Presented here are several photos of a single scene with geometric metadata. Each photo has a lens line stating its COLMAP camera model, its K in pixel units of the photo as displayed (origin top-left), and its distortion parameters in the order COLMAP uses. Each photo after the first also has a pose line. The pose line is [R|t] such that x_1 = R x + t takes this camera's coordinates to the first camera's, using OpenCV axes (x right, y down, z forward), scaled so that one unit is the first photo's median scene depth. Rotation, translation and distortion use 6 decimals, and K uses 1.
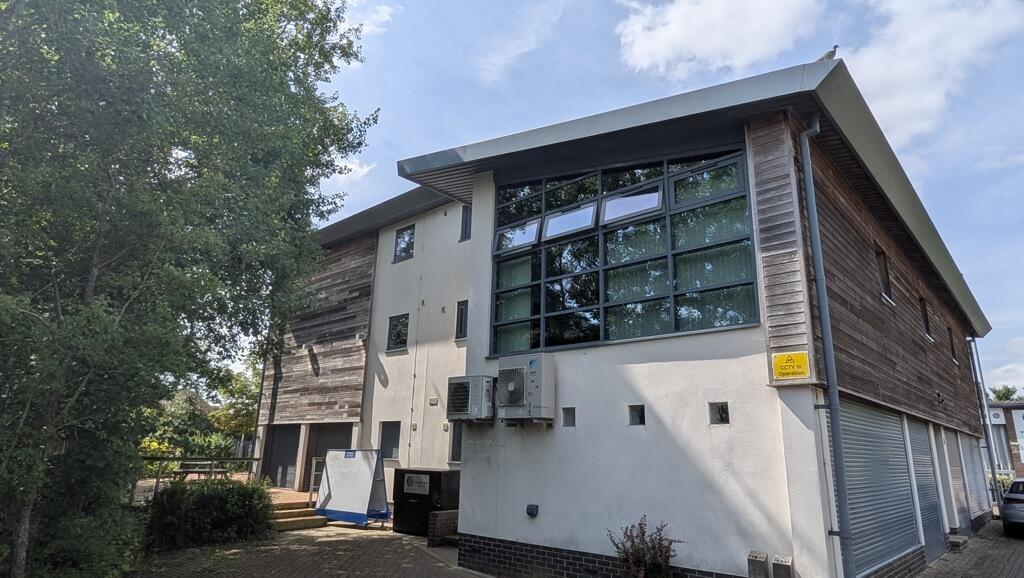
lens RADIAL K [[600.4, 0, 511.6], [0, 600.4, 289.2], [0, 0, 1]] dist [-0.004161, -0.000259]
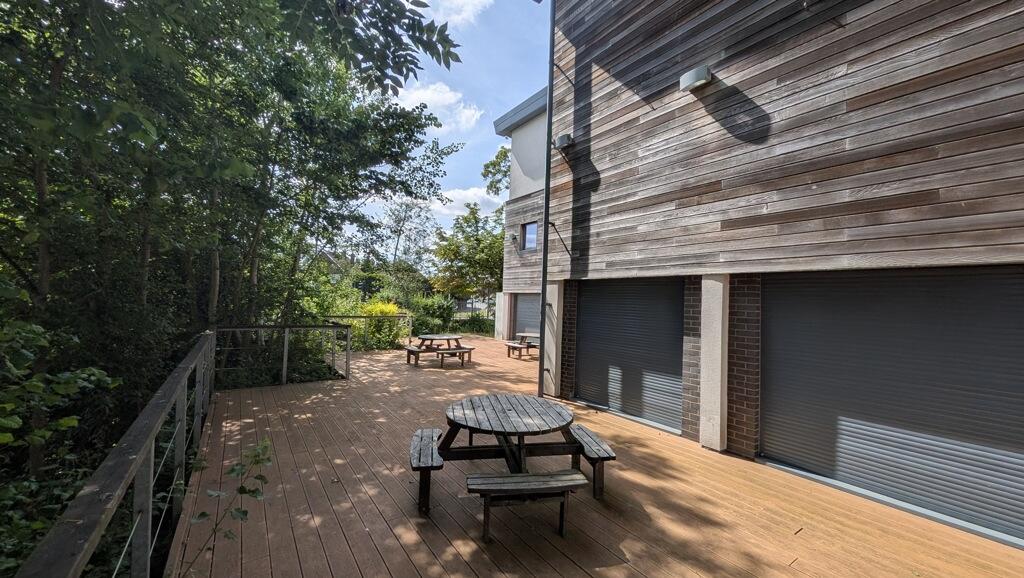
lens RADIAL K [[389.6, 0, 511.6], [0, 389.6, 289.4], [0, 0, 1]] dist [-0.000781, -0.000014]
pose [[0.975567, 0.003845, -0.219669, -0.403248], [0.045118, 0.975030, 0.217440, 0.168570], [0.215020, -0.222039, 0.951034, 0.715955]]
